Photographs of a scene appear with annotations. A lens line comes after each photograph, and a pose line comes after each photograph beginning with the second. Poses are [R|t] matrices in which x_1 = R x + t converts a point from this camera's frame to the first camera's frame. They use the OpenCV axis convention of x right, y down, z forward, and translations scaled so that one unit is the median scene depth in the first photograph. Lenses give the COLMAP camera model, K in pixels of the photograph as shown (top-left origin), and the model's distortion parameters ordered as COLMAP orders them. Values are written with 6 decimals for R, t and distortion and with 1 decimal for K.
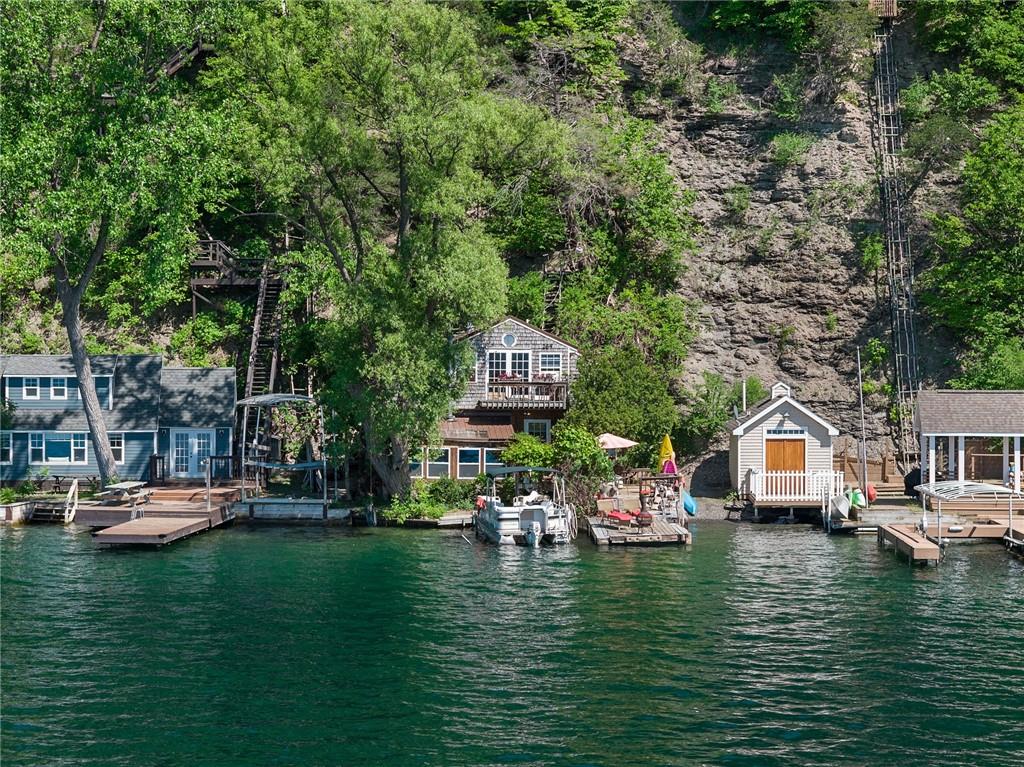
lens RADIAL K [[2024.3, 0, 511.6], [0, 2024.3, 378.0], [0, 0, 1]] dist [-0.214399, 0.000000]
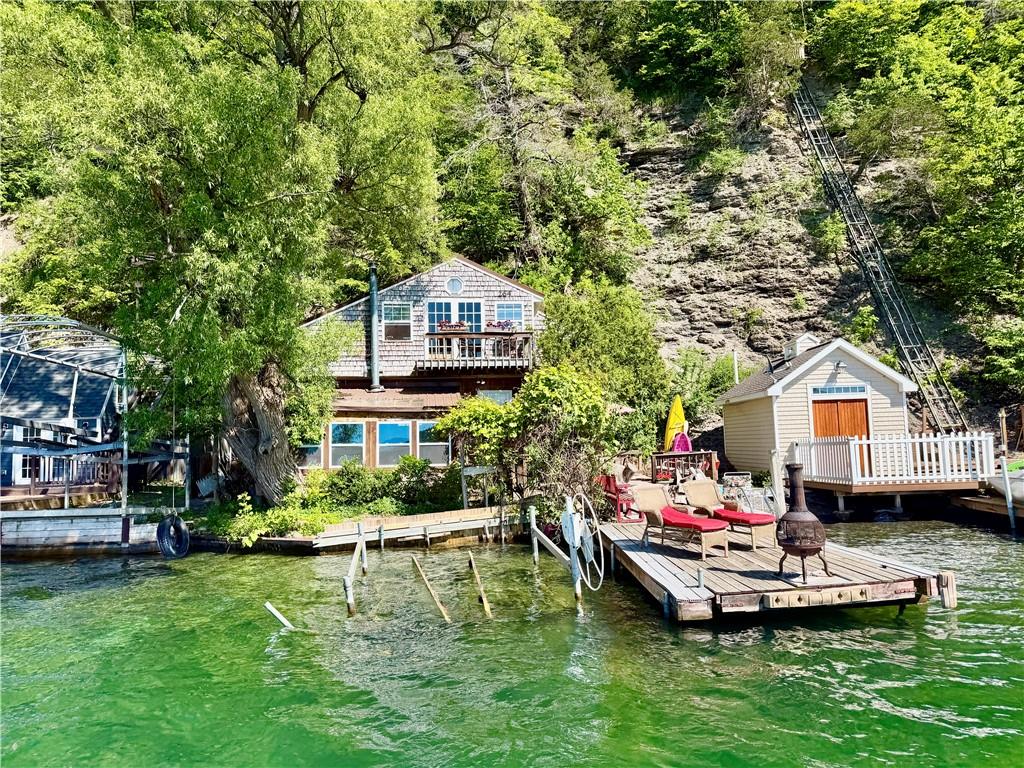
lens RADIAL K [[717.7, 0, 519.5], [0, 717.7, 391.4], [0, 0, 1]] dist [0.070015, -0.072928]
pose [[0.998756, -0.029210, 0.040406, 0.010071], [0.032773, 0.995354, -0.090538, 0.041742], [-0.037573, 0.091750, 0.995073, 0.662394]]
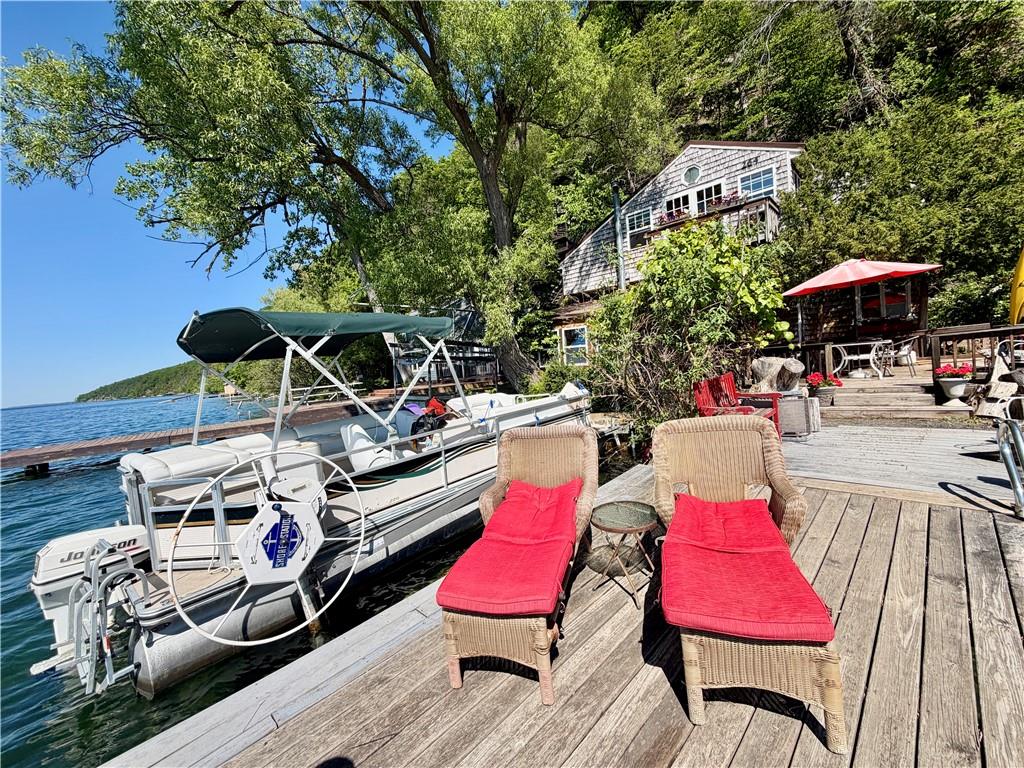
lens RADIAL K [[403.2, 0, 513.7], [0, 403.2, 386.8], [0, 0, 1]] dist [0.002583, 0.000424]
pose [[0.669610, -0.020161, -0.742439, 0.057982], [0.086587, 0.994934, 0.051076, 0.041561], [0.737648, -0.098487, 0.667963, 0.761776]]
